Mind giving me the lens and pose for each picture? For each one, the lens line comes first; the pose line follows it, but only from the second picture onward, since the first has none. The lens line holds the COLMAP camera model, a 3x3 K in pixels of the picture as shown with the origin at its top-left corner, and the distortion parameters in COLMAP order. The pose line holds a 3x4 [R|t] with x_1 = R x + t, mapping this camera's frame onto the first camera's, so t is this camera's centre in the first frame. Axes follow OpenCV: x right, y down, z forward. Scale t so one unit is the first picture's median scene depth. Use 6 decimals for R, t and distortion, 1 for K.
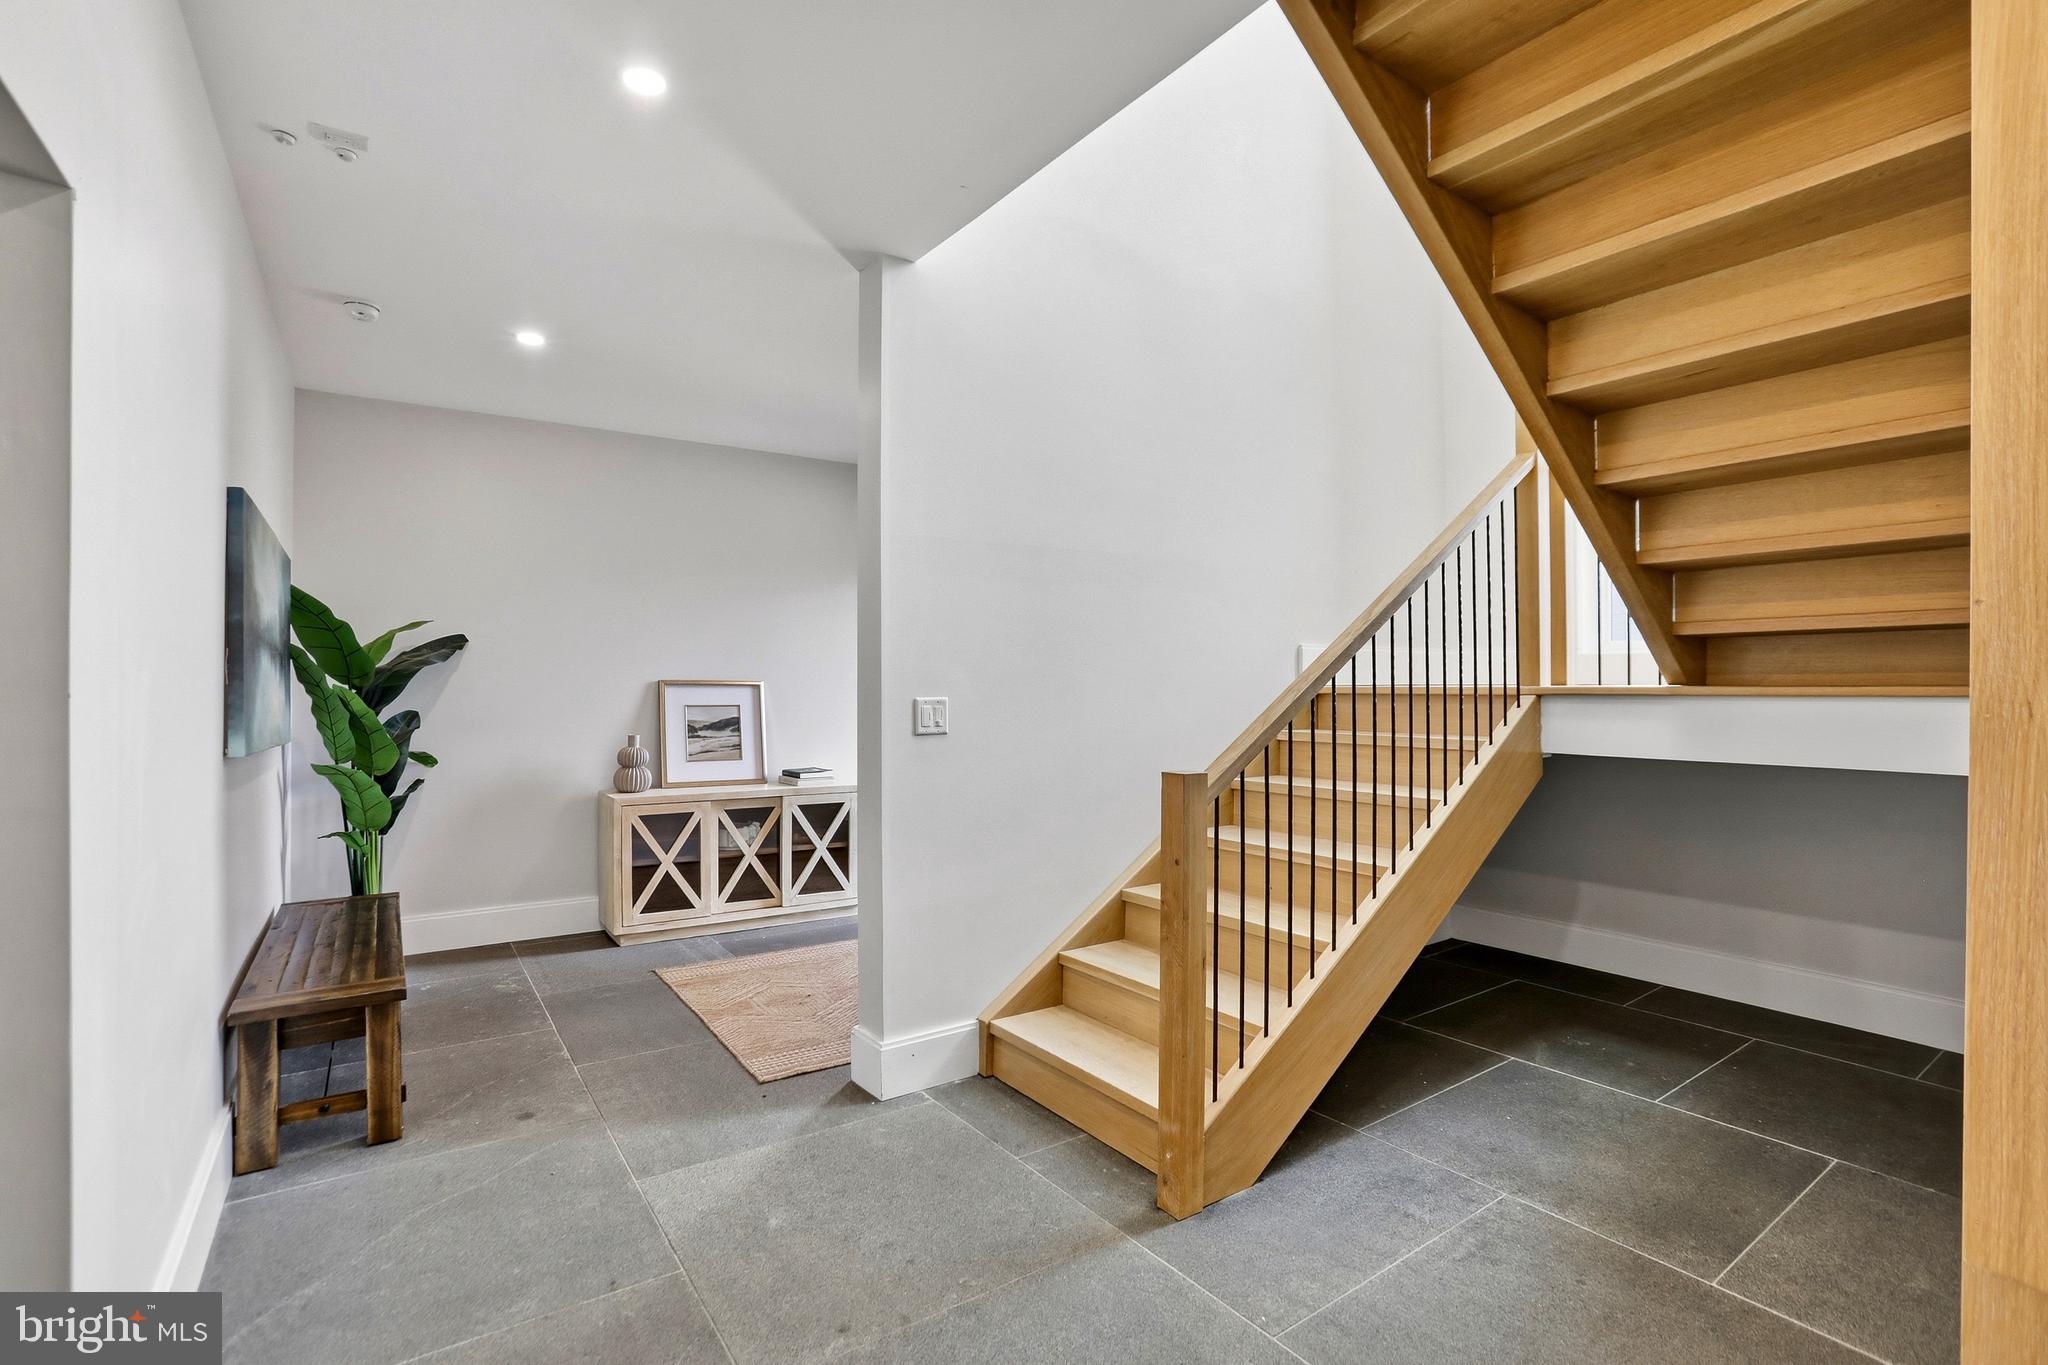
lens RADIAL K [[946.9, 0, 1032.3], [0, 946.9, 685.4], [0, 0, 1]] dist [-0.060990, 0.021617]
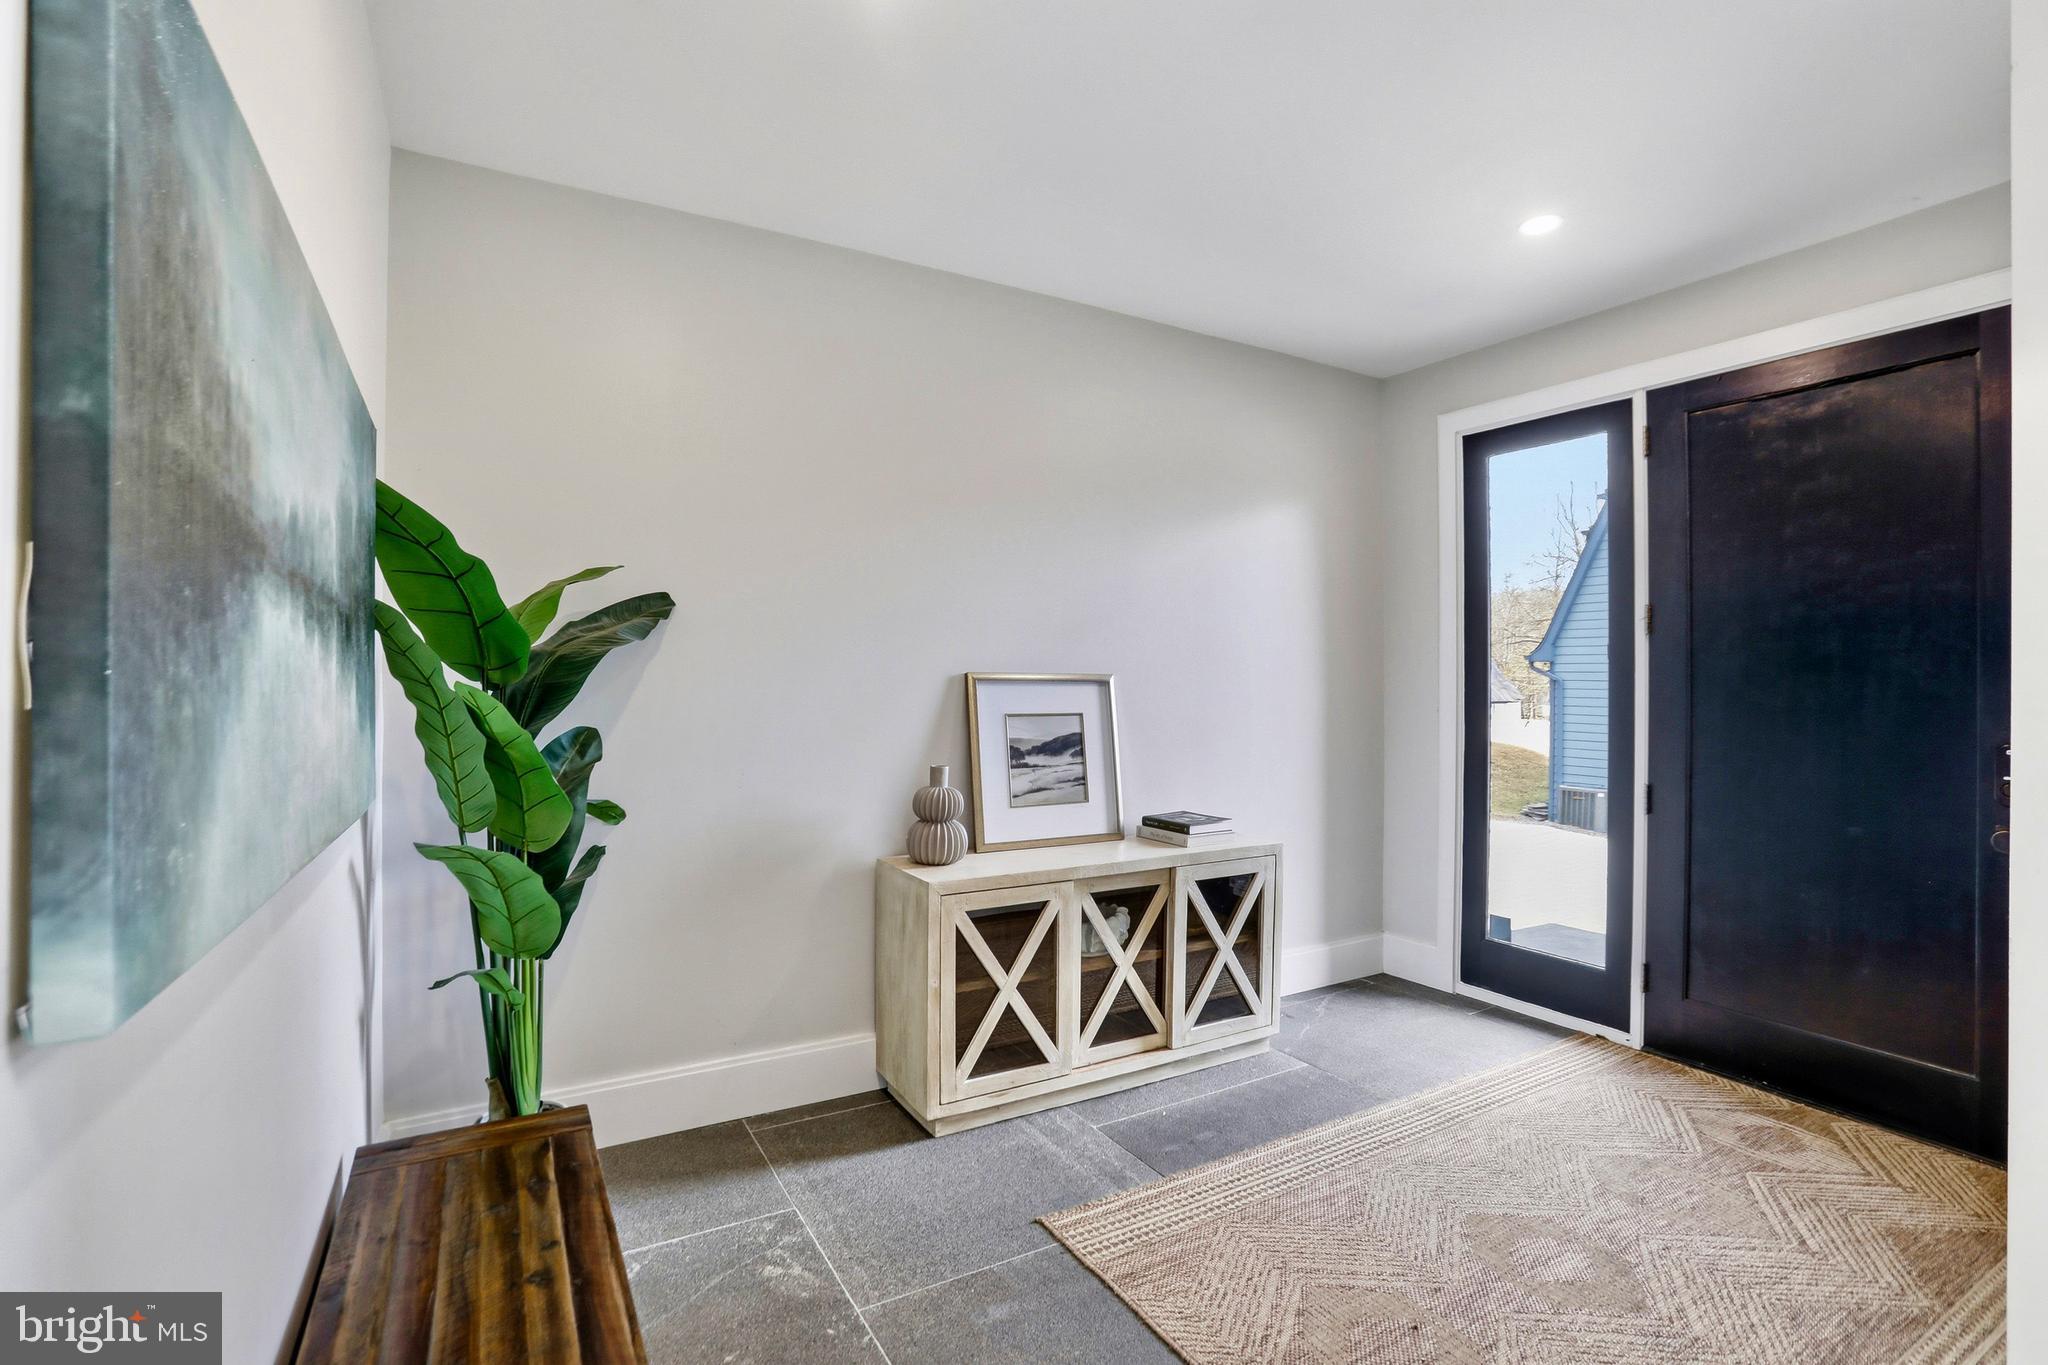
lens RADIAL K [[946.9, 0, 1036.1], [0, 946.9, 677.4], [0, 0, 1]] dist [-0.060990, 0.021617]
pose [[0.996865, 0.004731, -0.078979, -0.350085], [-0.004434, 0.999982, 0.003936, -0.005977], [0.078997, -0.003574, 0.996868, 0.450878]]
